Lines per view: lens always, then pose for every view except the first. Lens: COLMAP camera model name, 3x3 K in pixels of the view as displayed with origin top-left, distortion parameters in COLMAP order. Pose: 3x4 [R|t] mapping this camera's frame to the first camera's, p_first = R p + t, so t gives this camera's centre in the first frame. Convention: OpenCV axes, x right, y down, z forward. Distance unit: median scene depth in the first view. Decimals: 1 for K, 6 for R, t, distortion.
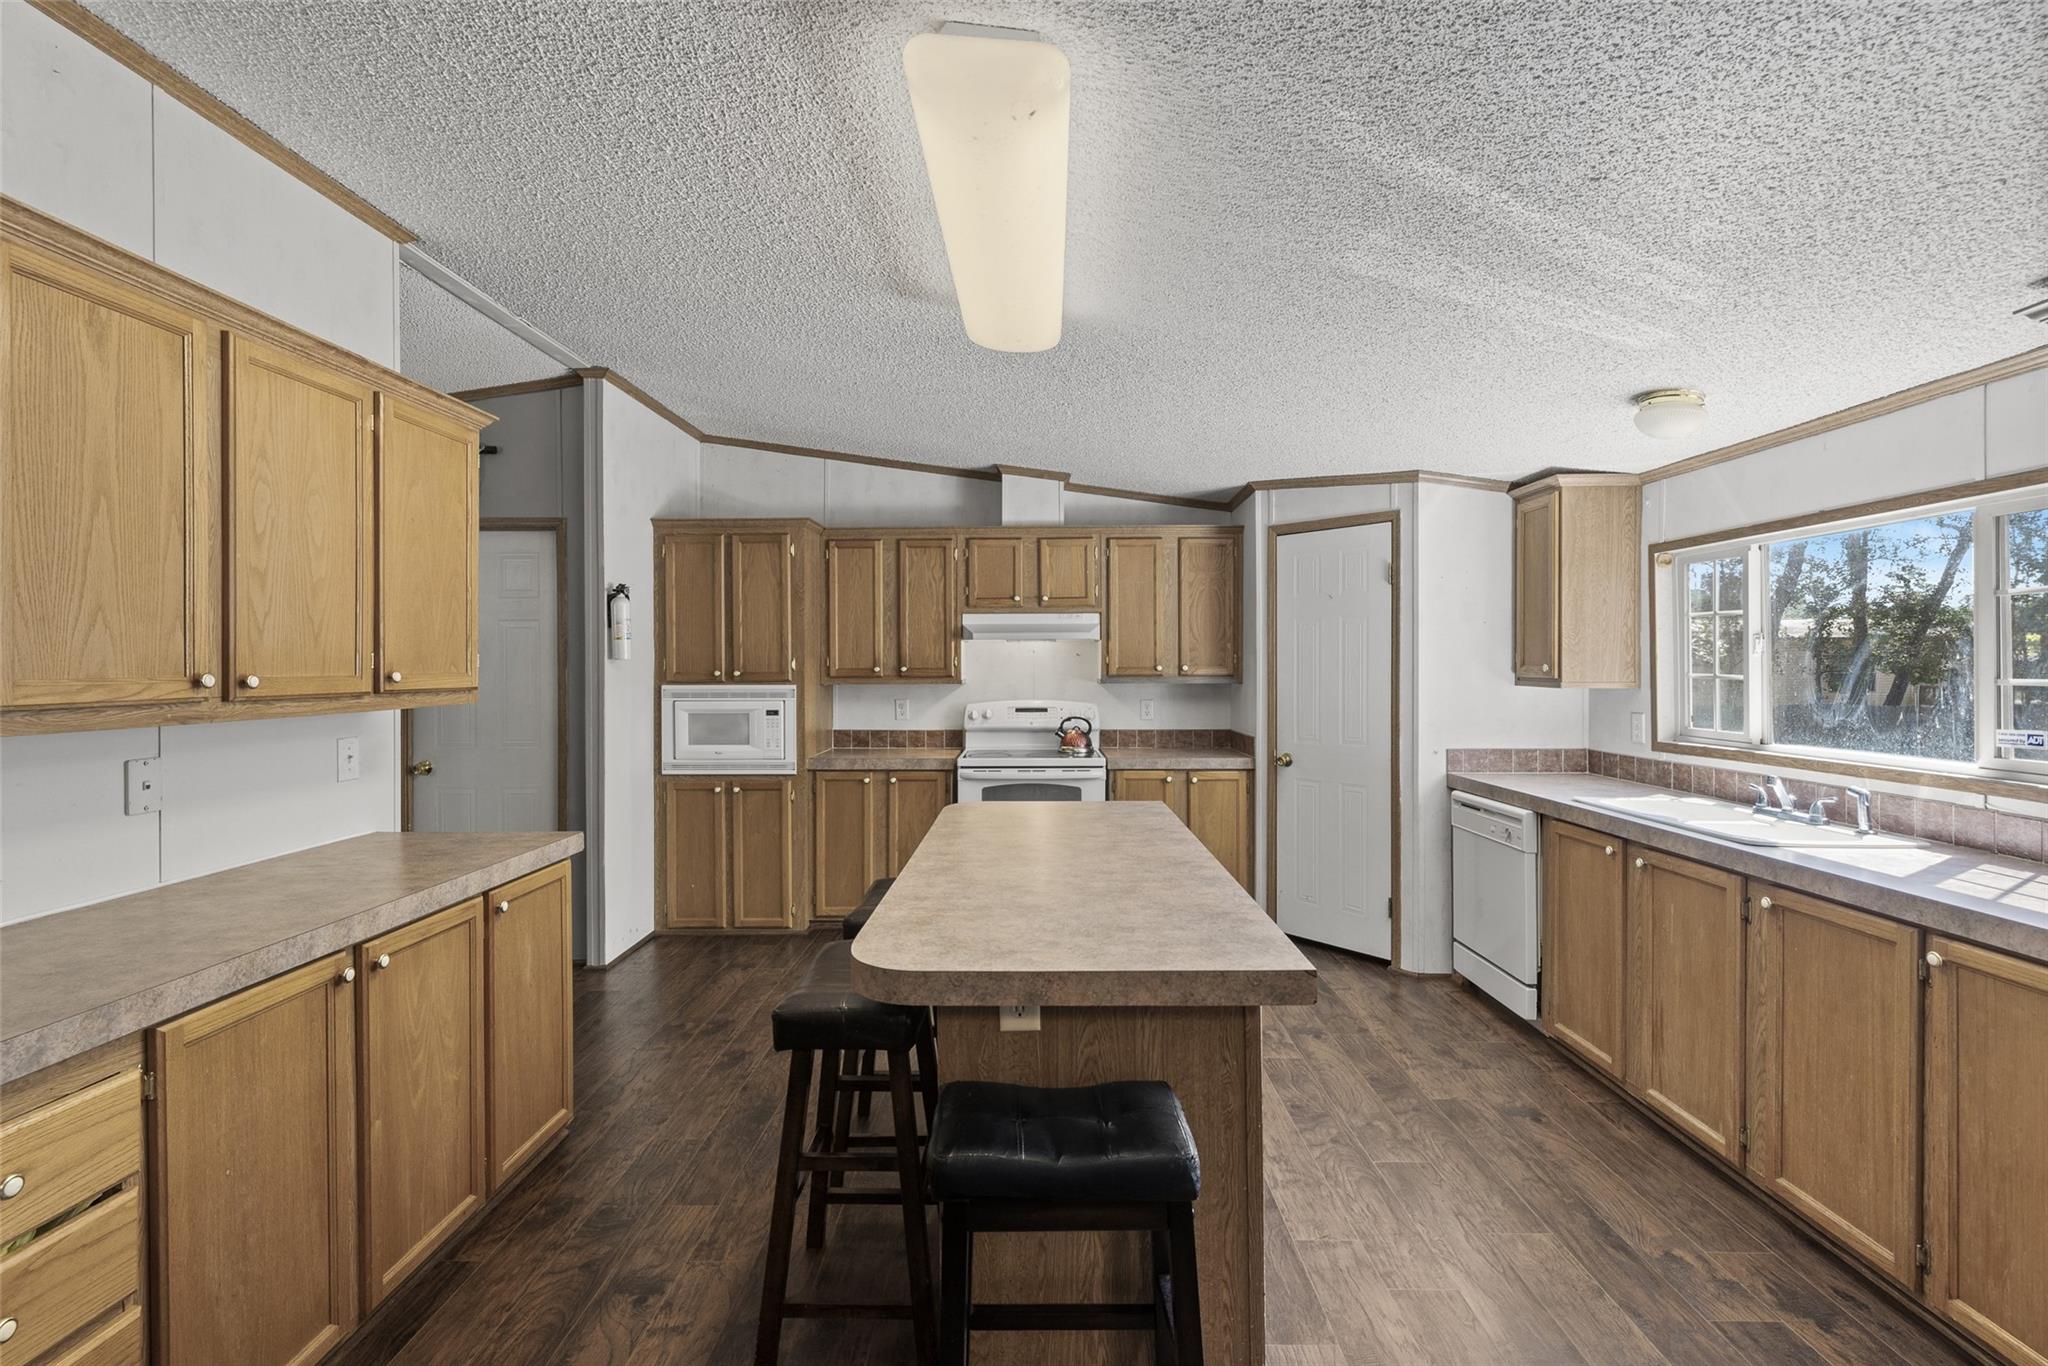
lens RADIAL K [[922.7, 0, 1023.3], [0, 922.7, 669.6], [0, 0, 1]] dist [-0.002163, -0.000026]
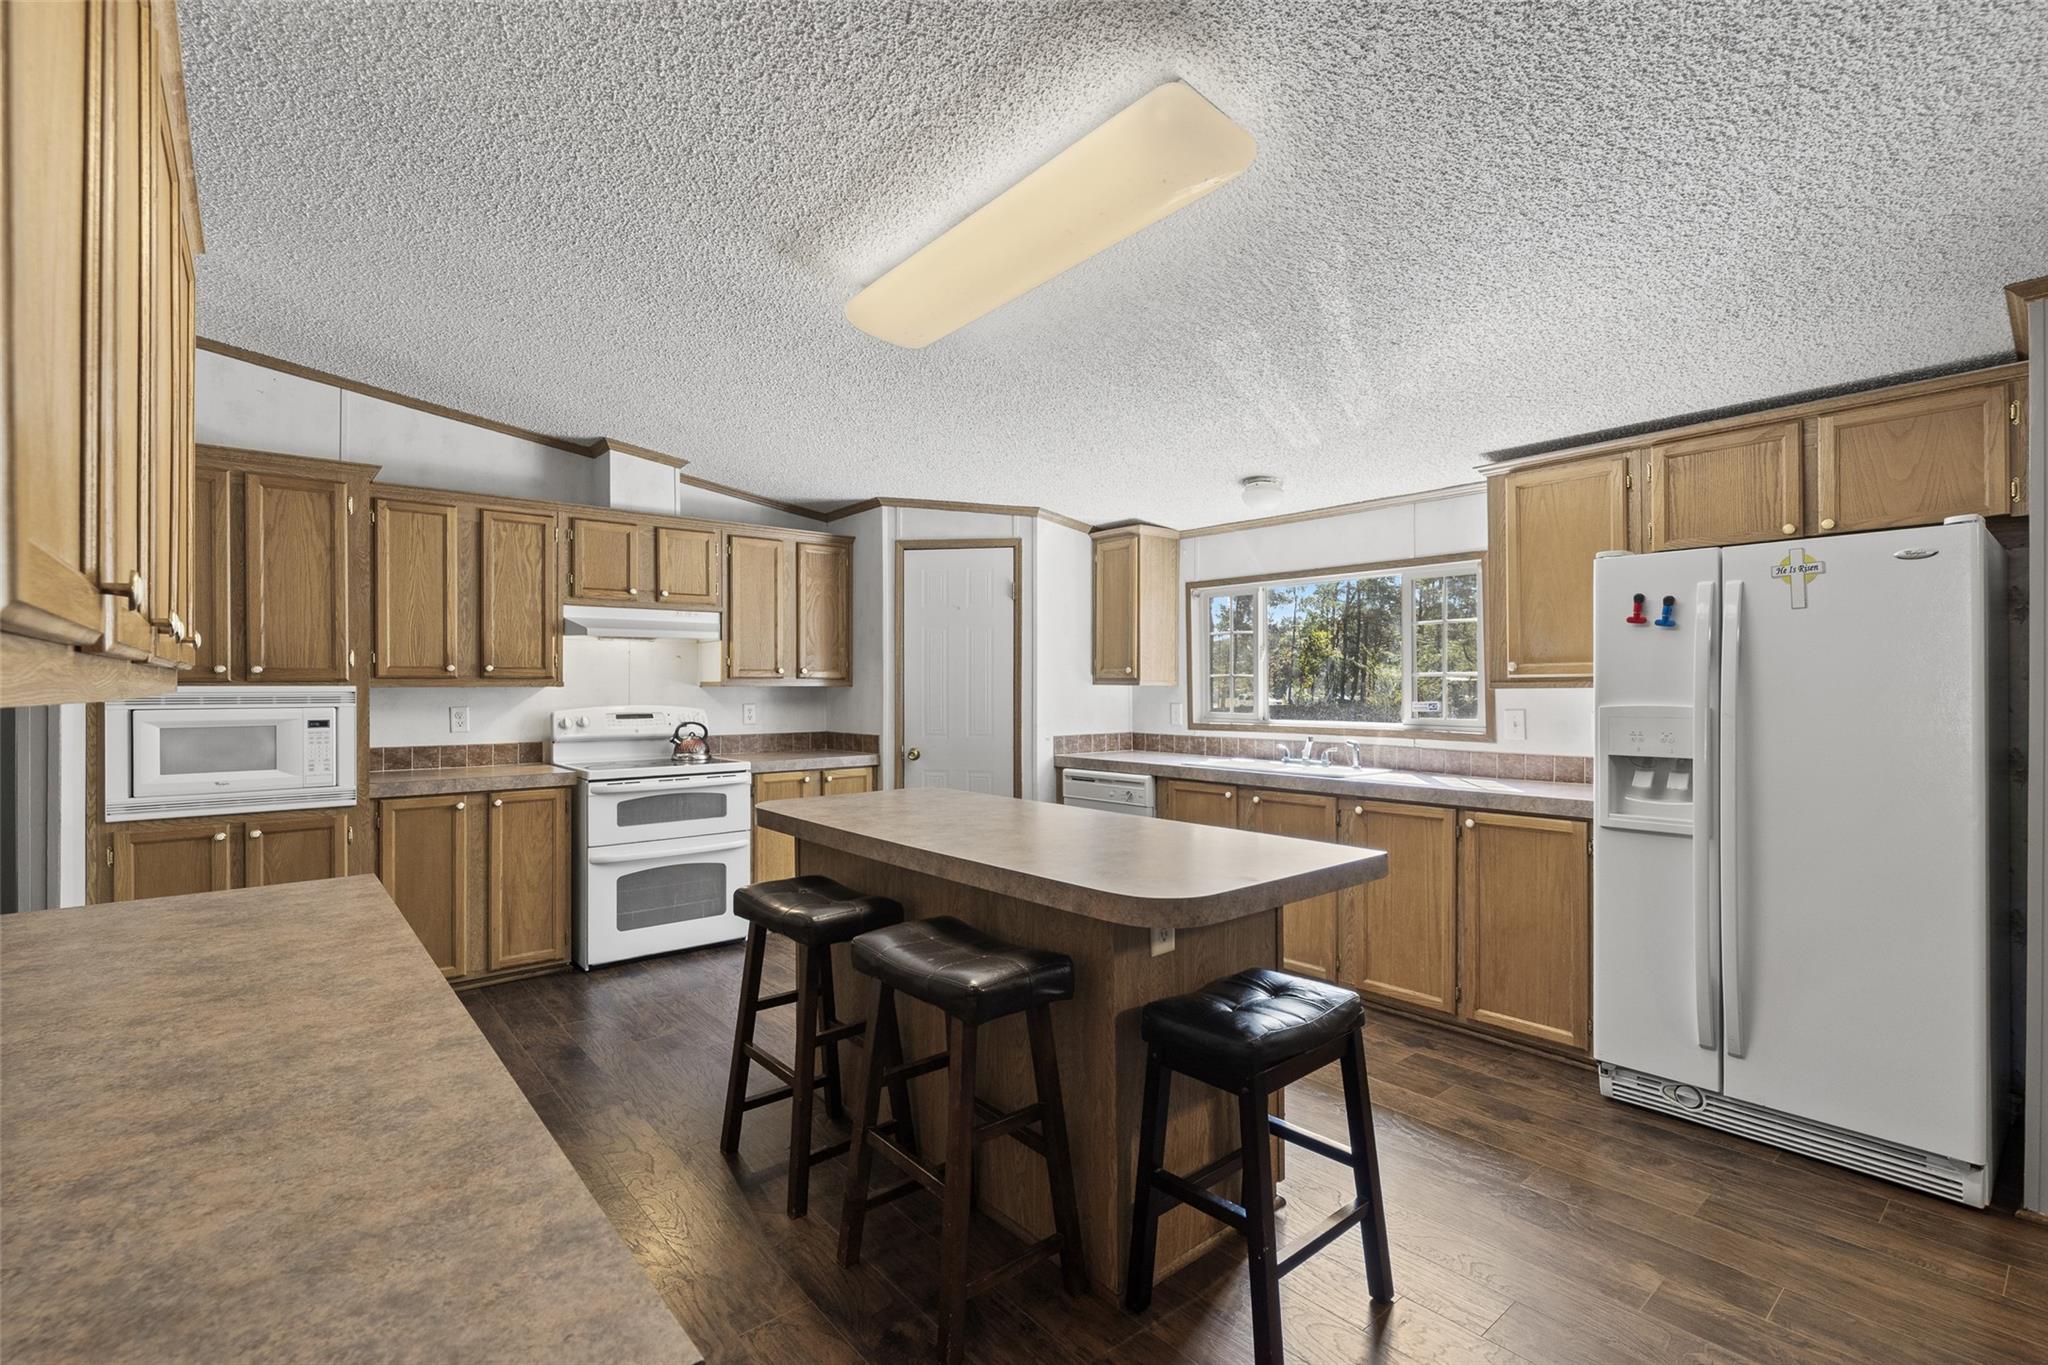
lens RADIAL K [[922.7, 0, 1016.6], [0, 922.7, 686.8], [0, 0, 1]] dist [-0.002163, -0.000026]
pose [[0.757471, 0.000491, 0.652869, -0.387226], [0.001653, 0.999995, -0.002669, 0.023444], [-0.652867, 0.003101, 0.757466, 0.097466]]
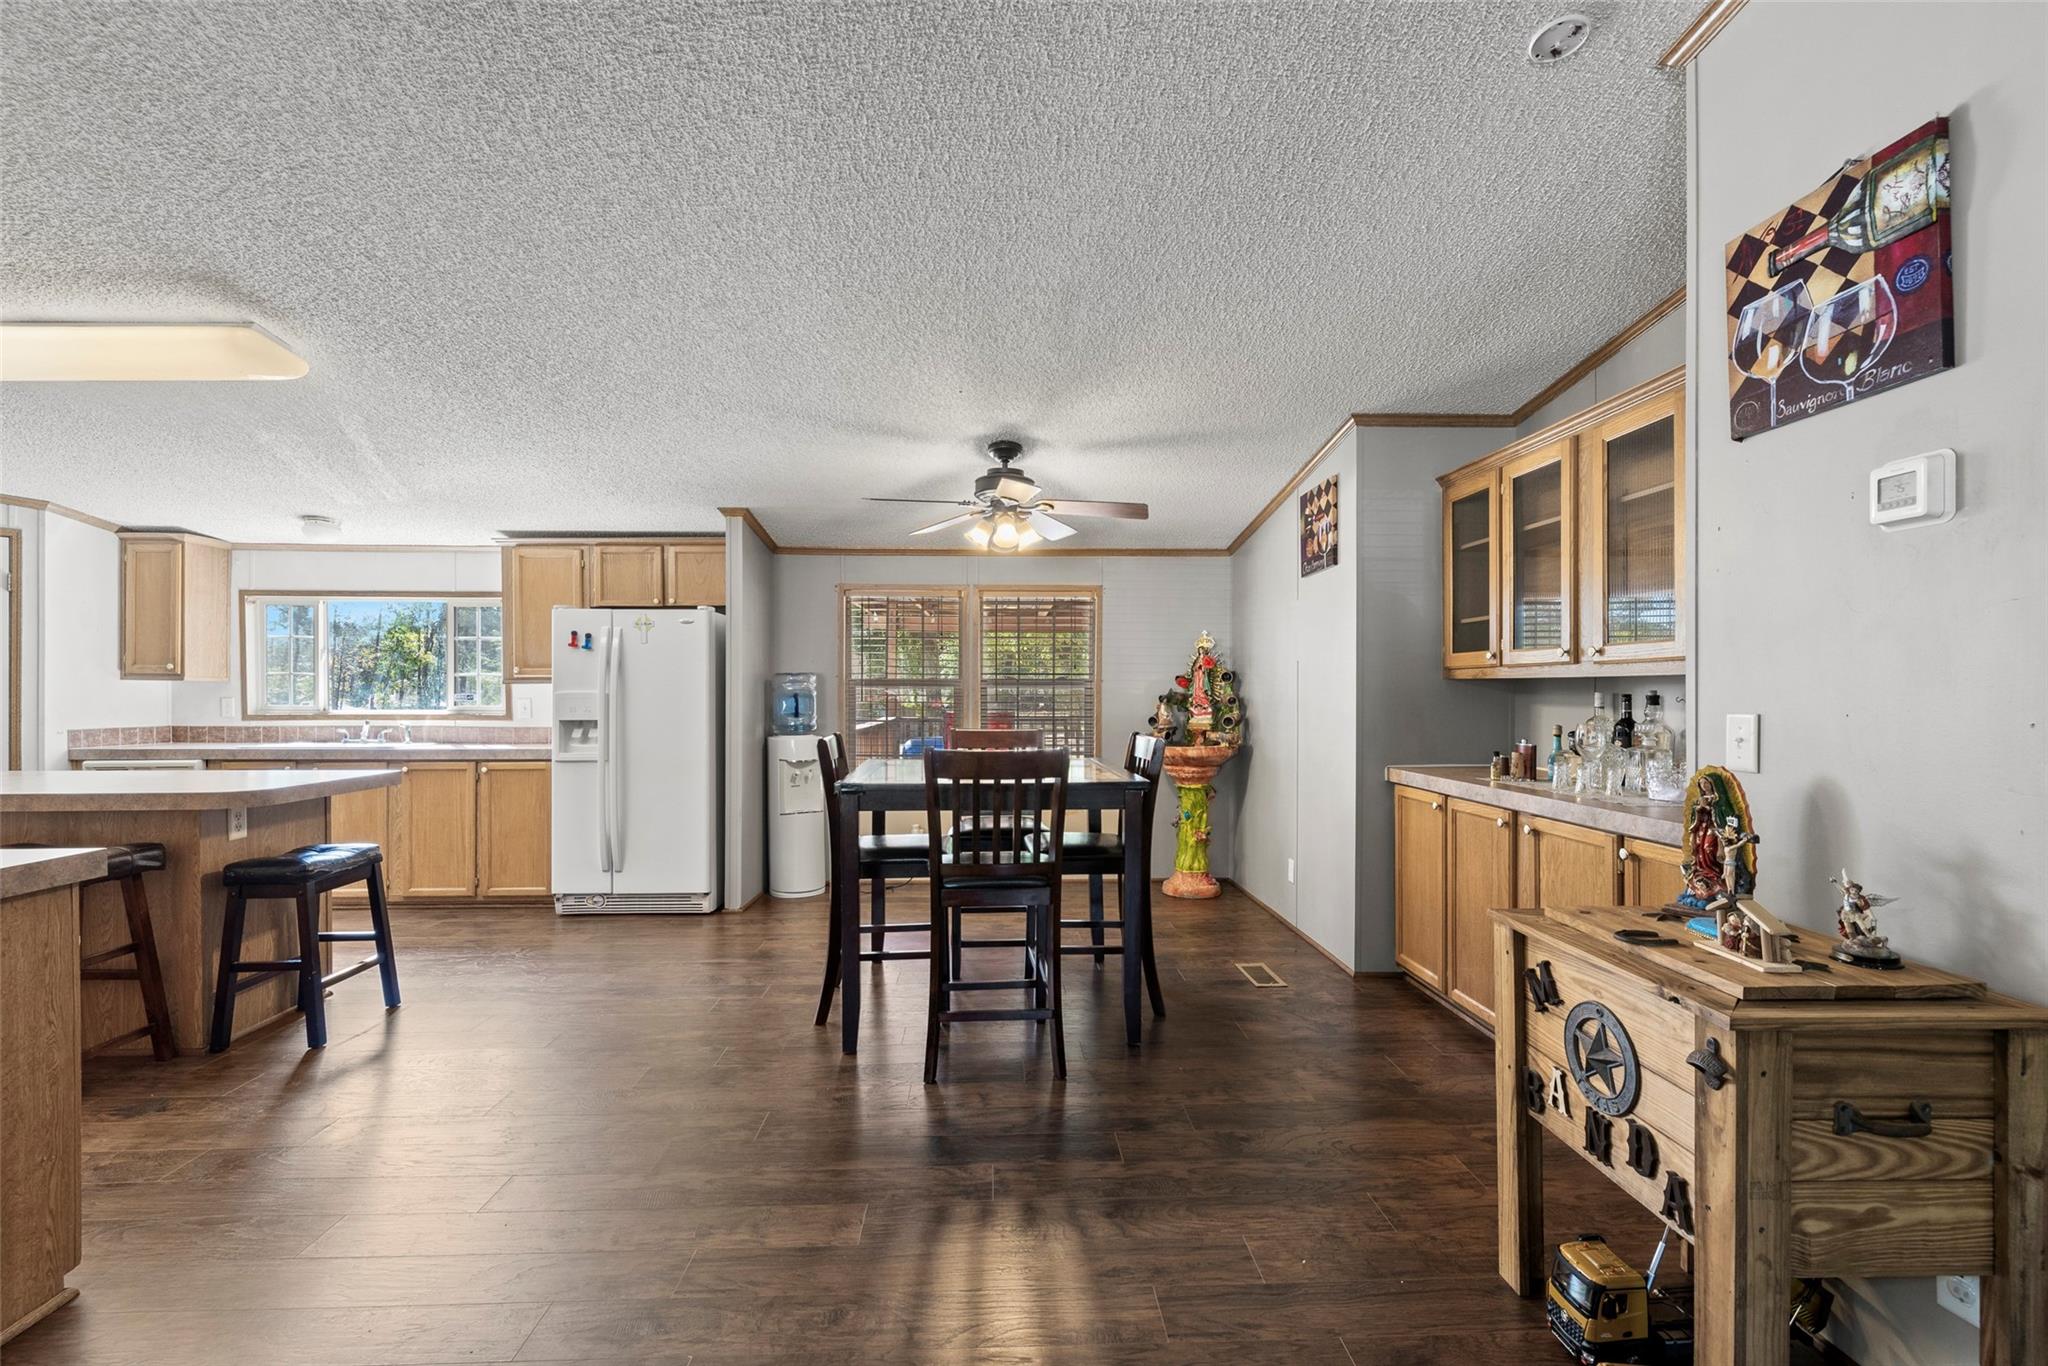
lens RADIAL K [[894.8, 0, 1018.2], [0, 894.8, 697.3], [0, 0, 1]] dist [0.009204, -0.002946]
pose [[-0.050053, -0.002243, 0.998744, -0.822904], [0.000960, 0.999997, 0.002294, 0.040814], [-0.998746, 0.001074, -0.050051, -0.219427]]
